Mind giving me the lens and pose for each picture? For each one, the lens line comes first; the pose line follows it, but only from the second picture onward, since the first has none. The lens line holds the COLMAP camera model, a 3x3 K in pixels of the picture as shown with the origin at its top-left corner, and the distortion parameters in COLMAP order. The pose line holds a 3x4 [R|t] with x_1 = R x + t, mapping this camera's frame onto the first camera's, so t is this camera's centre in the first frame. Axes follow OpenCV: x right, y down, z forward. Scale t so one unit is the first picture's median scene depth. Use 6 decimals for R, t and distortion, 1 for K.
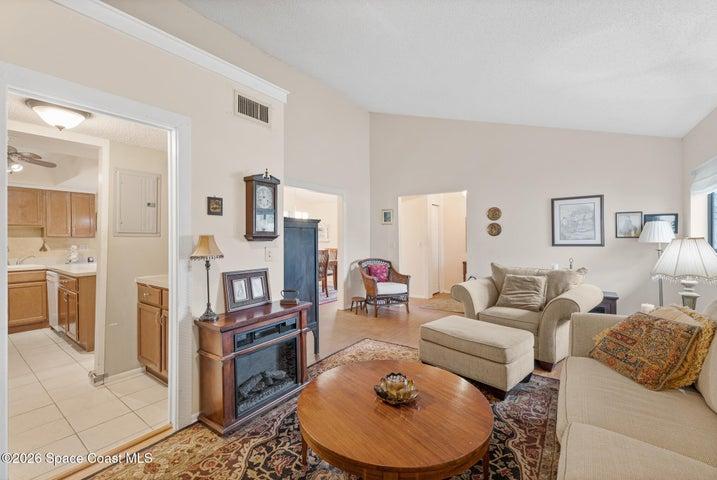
lens RADIAL K [[305.9, 0, 355.3], [0, 305.9, 238.9], [0, 0, 1]] dist [0.002385, 0.000505]
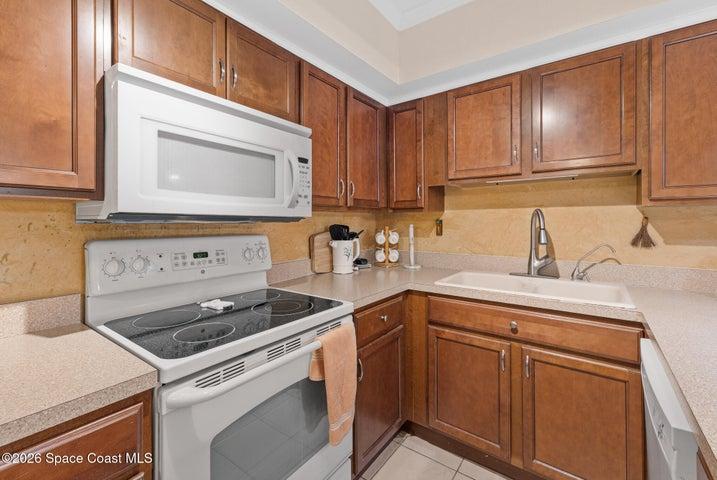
lens RADIAL K [[313.1, 0, 353.4], [0, 313.1, 222.1], [0, 0, 1]] dist [0.000932, 0.000303]
pose [[-0.011687, 0.012746, -0.999850, -0.791119], [0.005949, 0.999902, 0.012677, 0.008821], [0.999914, -0.005800, -0.011761, 0.810250]]
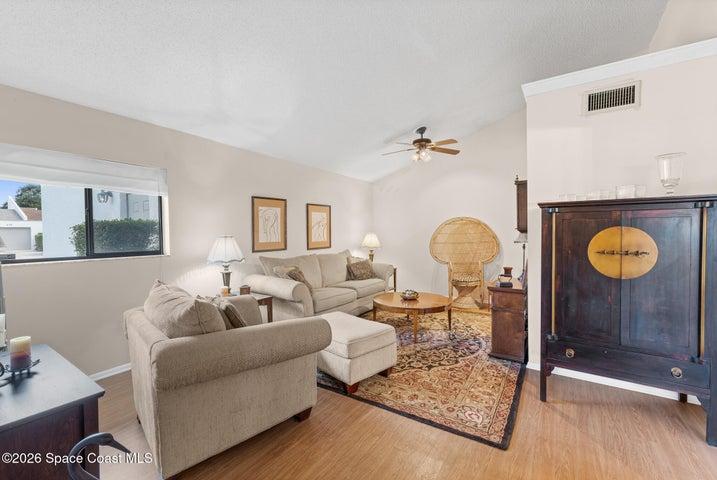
lens RADIAL K [[305.9, 0, 355.3], [0, 305.9, 238.9], [0, 0, 1]] dist [0.002385, 0.000505]
pose [[-0.999318, 0.019444, -0.031382, 0.247897], [0.018747, 0.999575, 0.022335, -0.006359], [0.031803, 0.021731, -0.999258, 1.342193]]
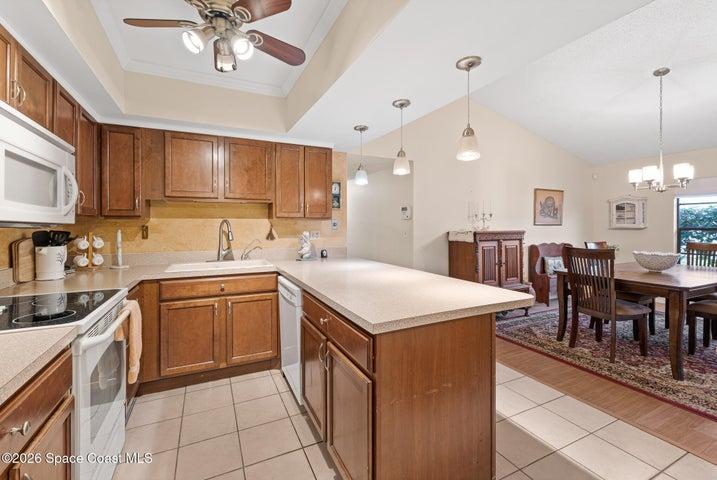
lens RADIAL K [[310.8, 0, 354.7], [0, 310.8, 225.6], [0, 0, 1]] dist [0.001296, -0.000032]
pose [[0.884936, 0.007807, -0.465647, -0.635376], [-0.005637, 0.999966, 0.006052, 0.005204], [0.465678, -0.002731, 0.884950, 0.574241]]
